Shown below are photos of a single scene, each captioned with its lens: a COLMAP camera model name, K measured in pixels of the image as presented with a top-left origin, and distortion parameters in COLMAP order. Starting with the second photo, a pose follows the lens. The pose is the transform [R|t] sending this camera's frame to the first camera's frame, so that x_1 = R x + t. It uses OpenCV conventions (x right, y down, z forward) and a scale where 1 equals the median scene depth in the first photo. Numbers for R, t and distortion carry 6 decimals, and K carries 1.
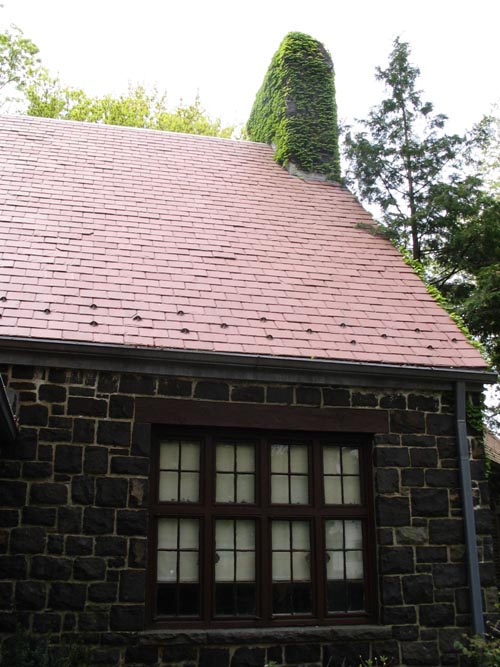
lens RADIAL K [[744.5, 0, 250.0], [0, 744.5, 333.5], [0, 0, 1]] dist [-0.113930, 0.025452]
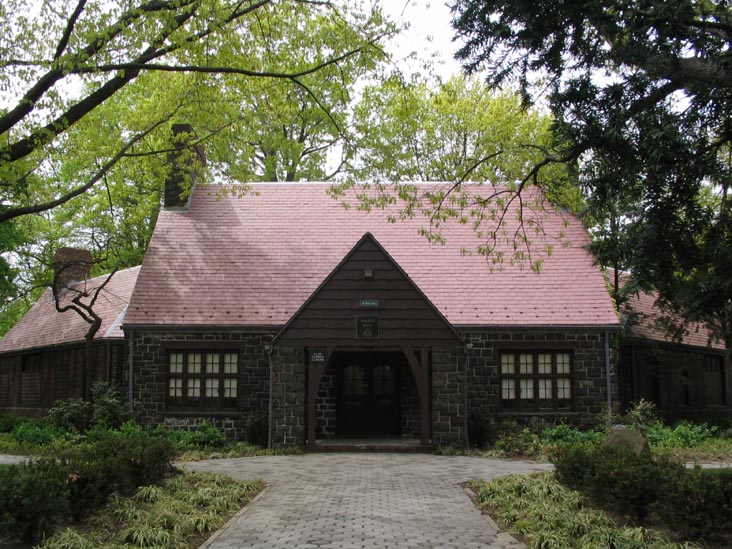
lens RADIAL K [[817.0, 0, 366.0], [0, 817.0, 274.5], [0, 0, 1]] dist [-0.113930, 0.025452]
pose [[0.966791, -0.034587, -0.253217, 0.199197], [0.073393, 0.986640, 0.145450, -0.701633], [0.244804, -0.159204, 0.956413, -2.276600]]
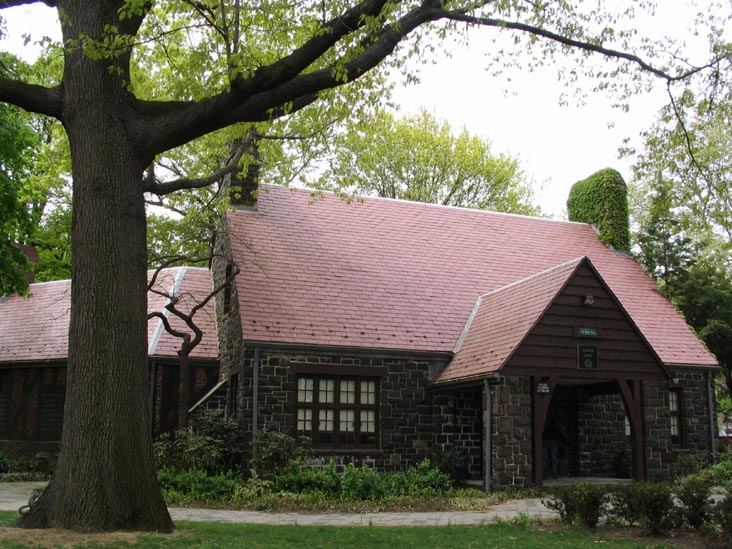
lens RADIAL K [[817.0, 0, 366.0], [0, 817.0, 274.5], [0, 0, 1]] dist [-0.113930, 0.025452]
pose [[0.992597, 0.039154, 0.114966, -1.550762], [-0.051475, 0.993007, 0.106239, -0.618272], [-0.110003, -0.111370, 0.987672, -2.080831]]
